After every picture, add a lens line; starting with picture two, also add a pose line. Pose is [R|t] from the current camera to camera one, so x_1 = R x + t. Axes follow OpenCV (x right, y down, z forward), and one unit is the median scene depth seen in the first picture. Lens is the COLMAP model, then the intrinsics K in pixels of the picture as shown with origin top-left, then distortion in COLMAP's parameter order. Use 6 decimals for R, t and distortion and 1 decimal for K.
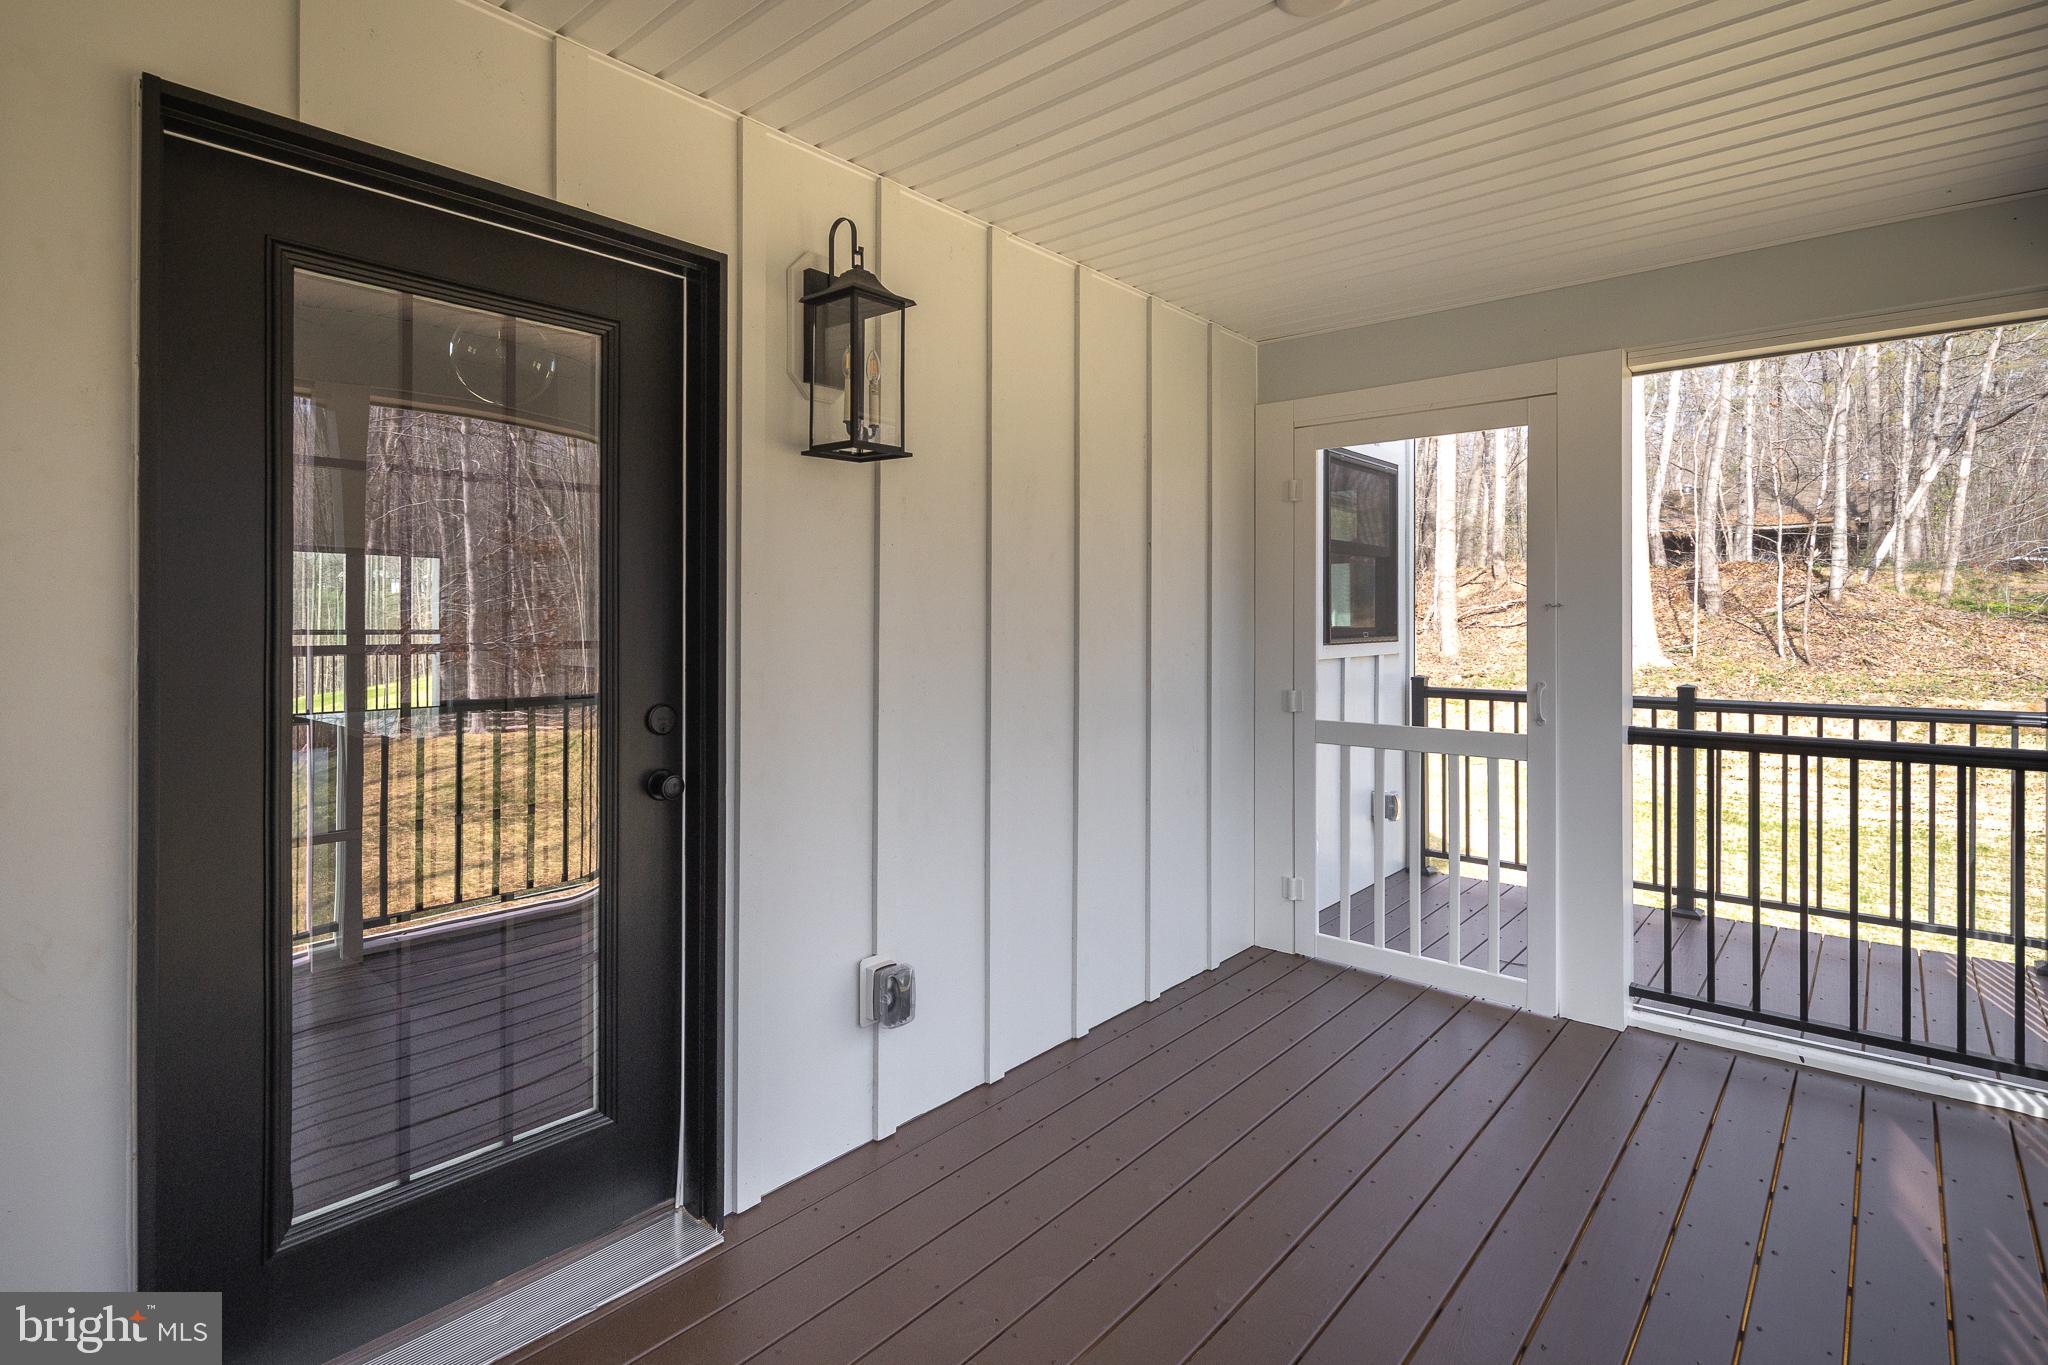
lens RADIAL K [[1021.7, 0, 1019.8], [0, 1021.7, 652.9], [0, 0, 1]] dist [0.005184, -0.000803]
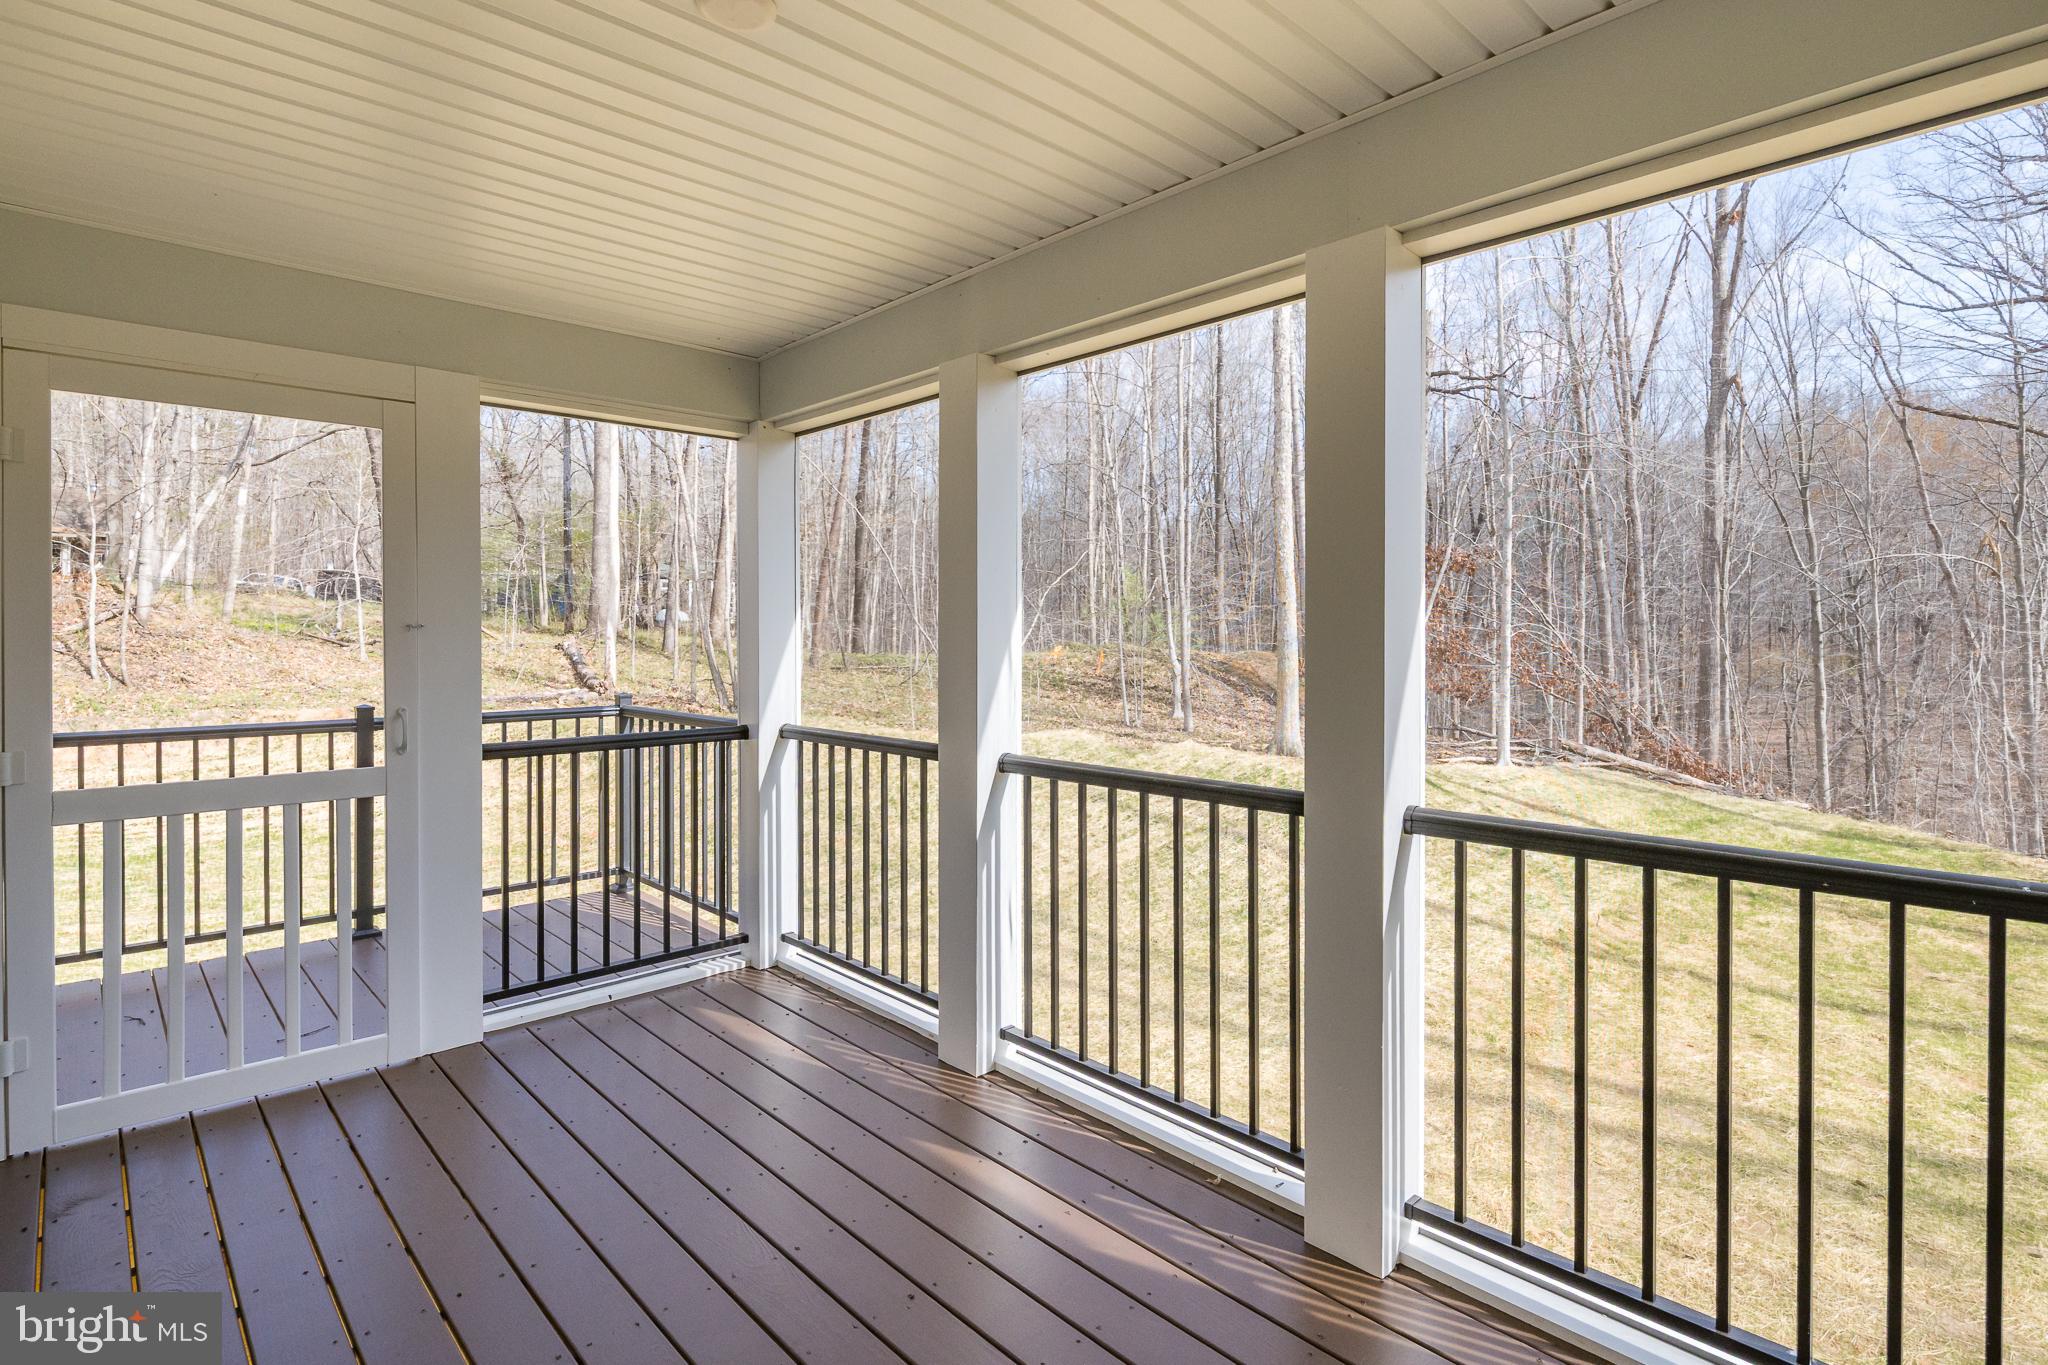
lens RADIAL K [[1021.7, 0, 1019.8], [0, 1021.7, 652.9], [0, 0, 1]] dist [0.005184, -0.000803]
pose [[0.118515, -0.019452, 0.992762, -0.286154], [0.036415, 0.999221, 0.015231, -0.011881], [-0.992284, 0.034346, 0.119131, 0.261648]]
